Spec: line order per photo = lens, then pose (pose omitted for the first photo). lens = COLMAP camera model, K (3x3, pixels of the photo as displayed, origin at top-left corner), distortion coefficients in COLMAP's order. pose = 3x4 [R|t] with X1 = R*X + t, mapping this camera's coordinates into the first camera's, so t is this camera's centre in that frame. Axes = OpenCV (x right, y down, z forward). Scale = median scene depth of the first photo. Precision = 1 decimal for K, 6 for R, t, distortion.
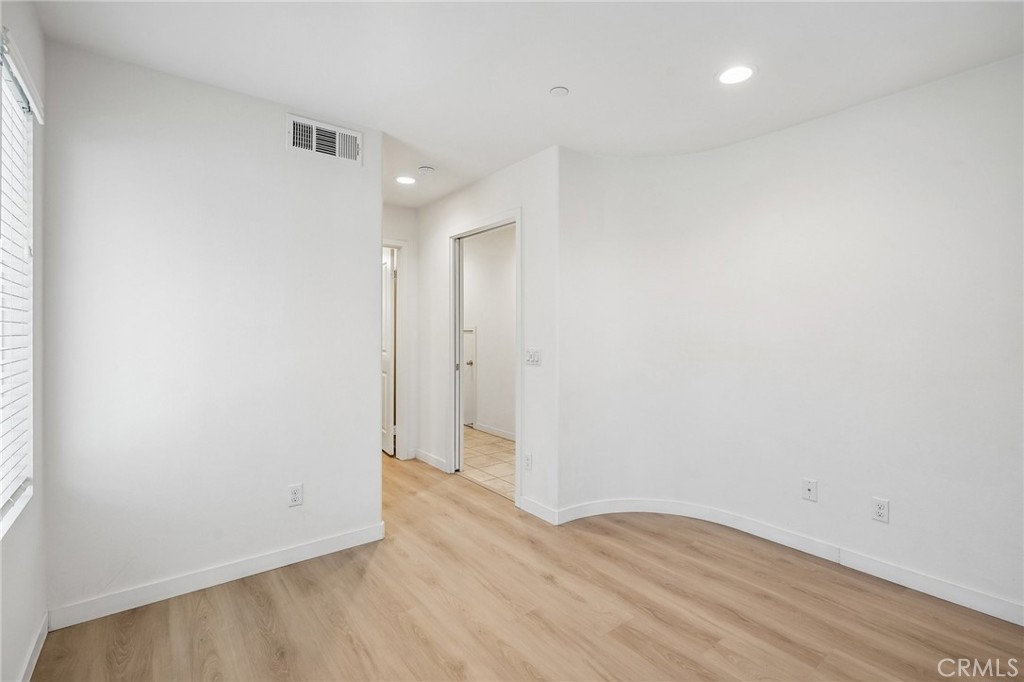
lens RADIAL K [[476.1, 0, 513.6], [0, 476.1, 334.7], [0, 0, 1]] dist [-0.004096, 0.000819]
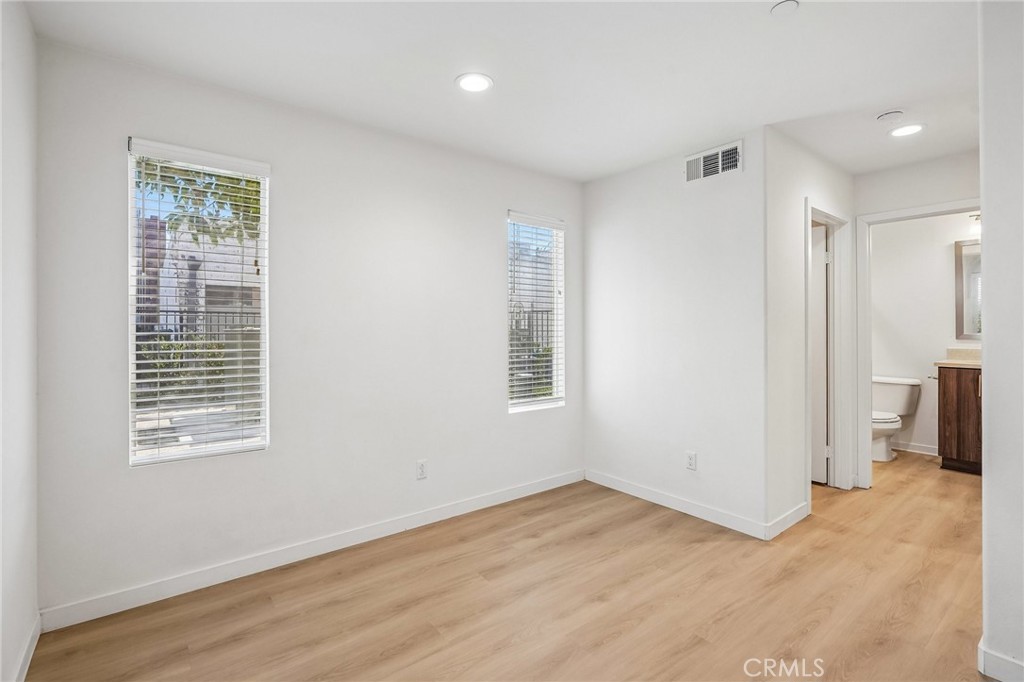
lens RADIAL K [[476.1, 0, 513.9], [0, 476.1, 335.7], [0, 0, 1]] dist [-0.004096, 0.000819]
pose [[-0.010683, 0.008799, -0.999904, 0.808522], [-0.006678, 0.999938, 0.008871, 0.002126], [0.999921, 0.006772, -0.010623, 0.560576]]
